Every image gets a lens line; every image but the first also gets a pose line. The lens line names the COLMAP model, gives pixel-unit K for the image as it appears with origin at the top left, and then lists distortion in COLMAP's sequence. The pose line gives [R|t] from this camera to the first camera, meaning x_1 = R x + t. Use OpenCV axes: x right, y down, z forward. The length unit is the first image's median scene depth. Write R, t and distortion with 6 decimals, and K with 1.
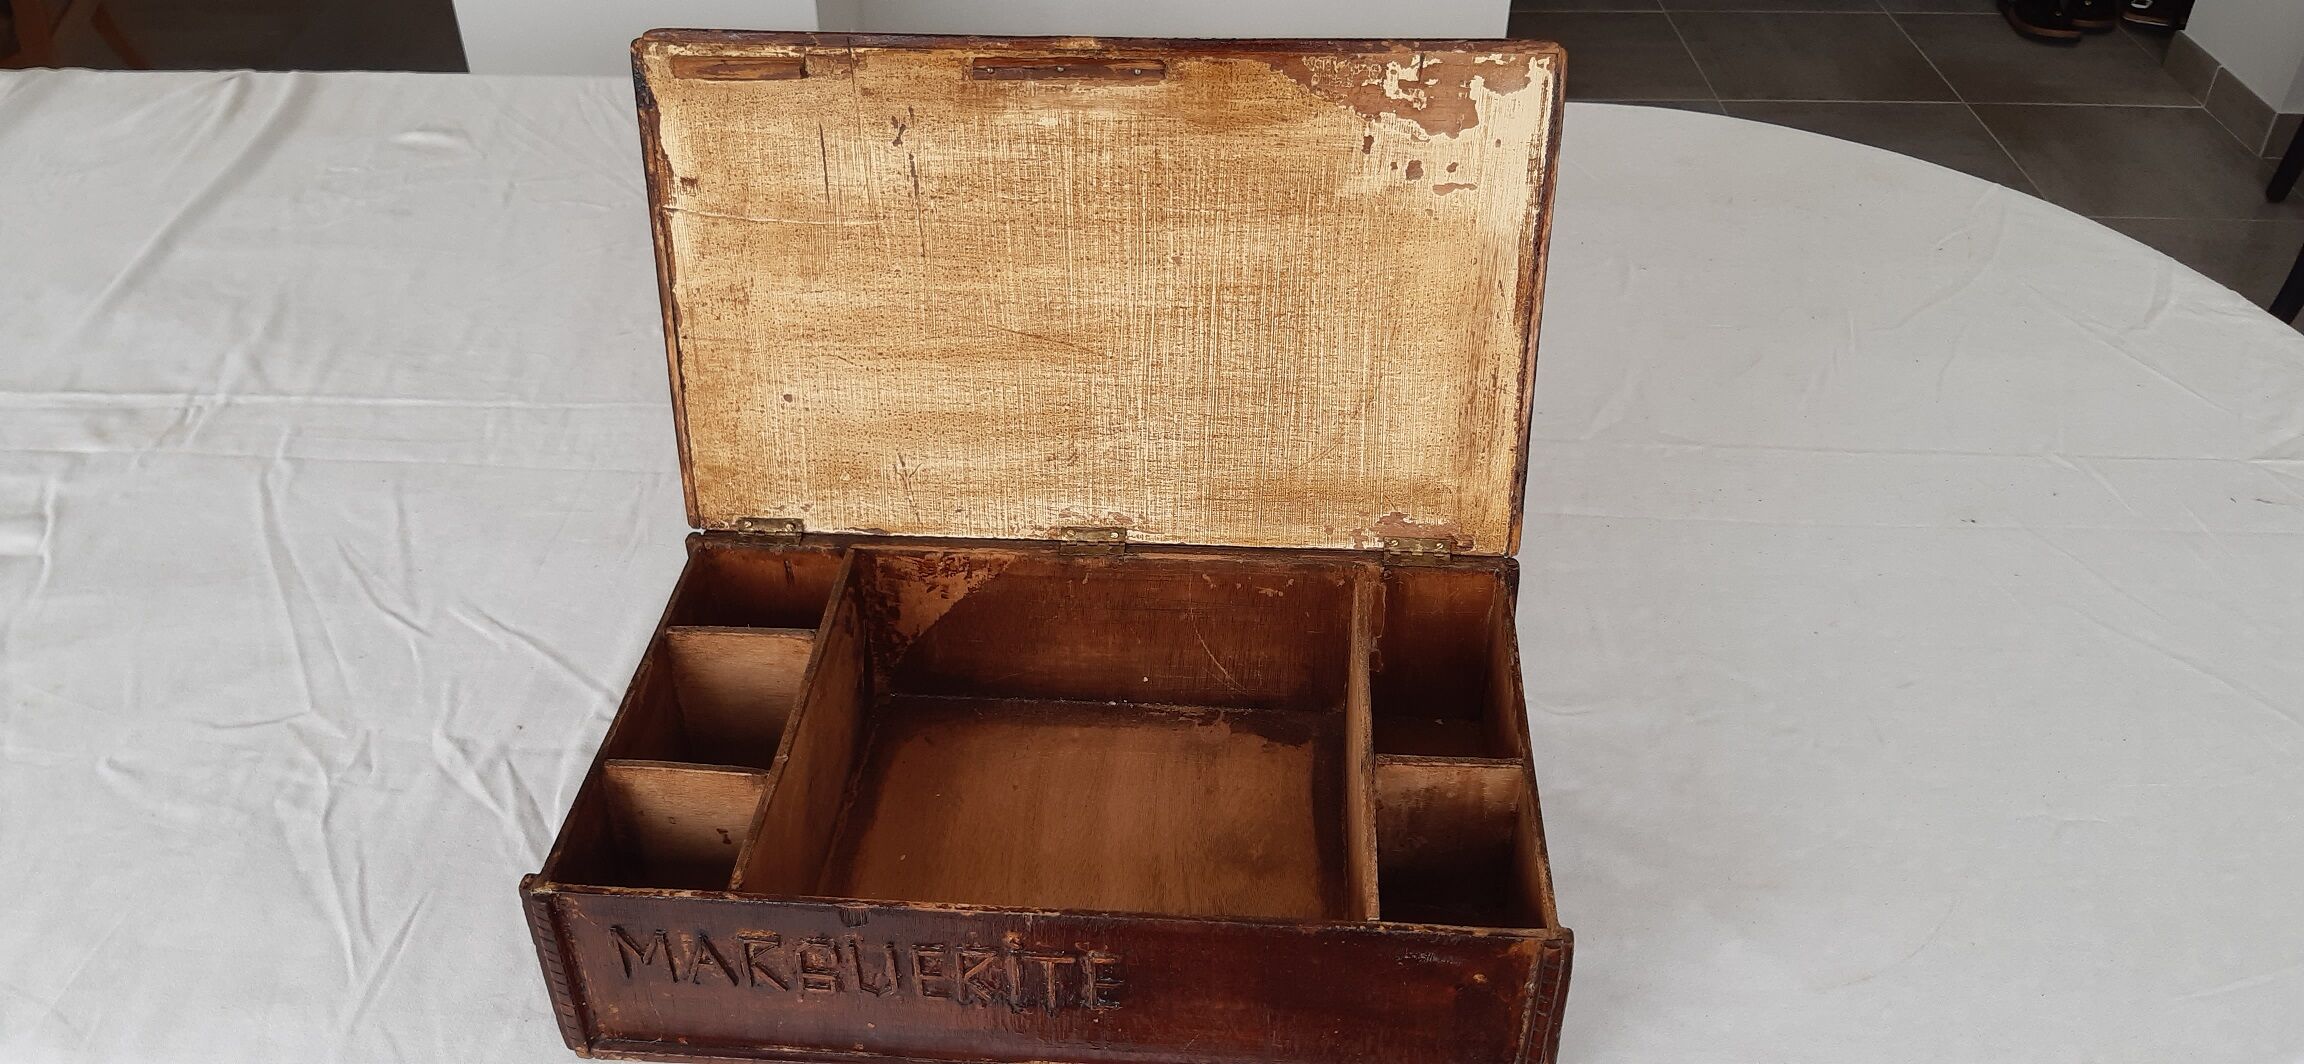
lens RADIAL K [[1908.9, 0, 1152.7], [0, 1908.9, 474.0], [0, 0, 1]] dist [0.116426, -0.247780]
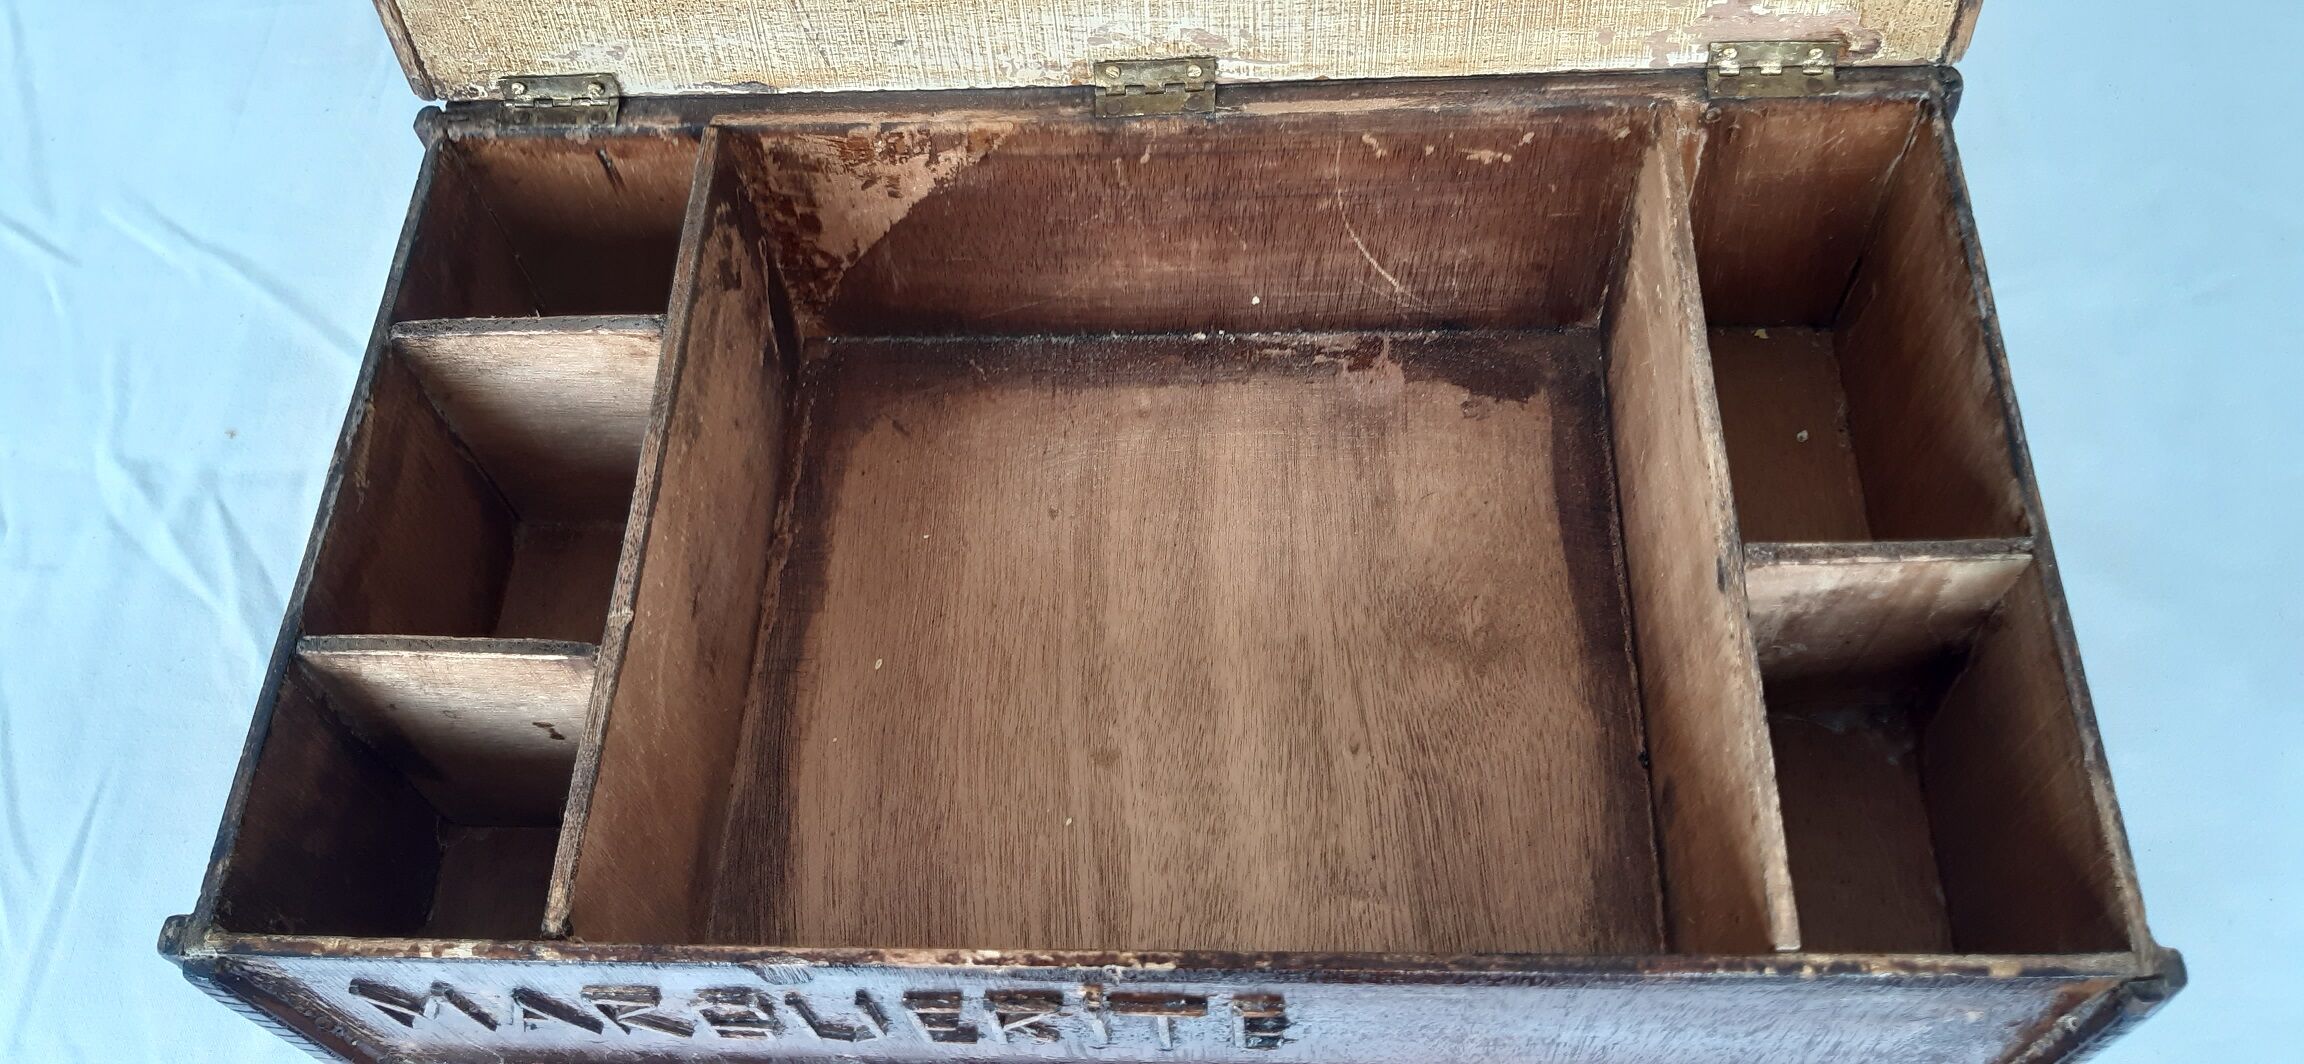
lens RADIAL K [[1834.3, 0, 1130.0], [0, 1834.3, 537.3], [0, 0, 1]] dist [0.054402, -0.124863]
pose [[0.997610, -0.062090, -0.030301, -0.030487], [0.069081, 0.903119, 0.423796, -0.069059], [0.001051, -0.424877, 0.905251, 0.476989]]
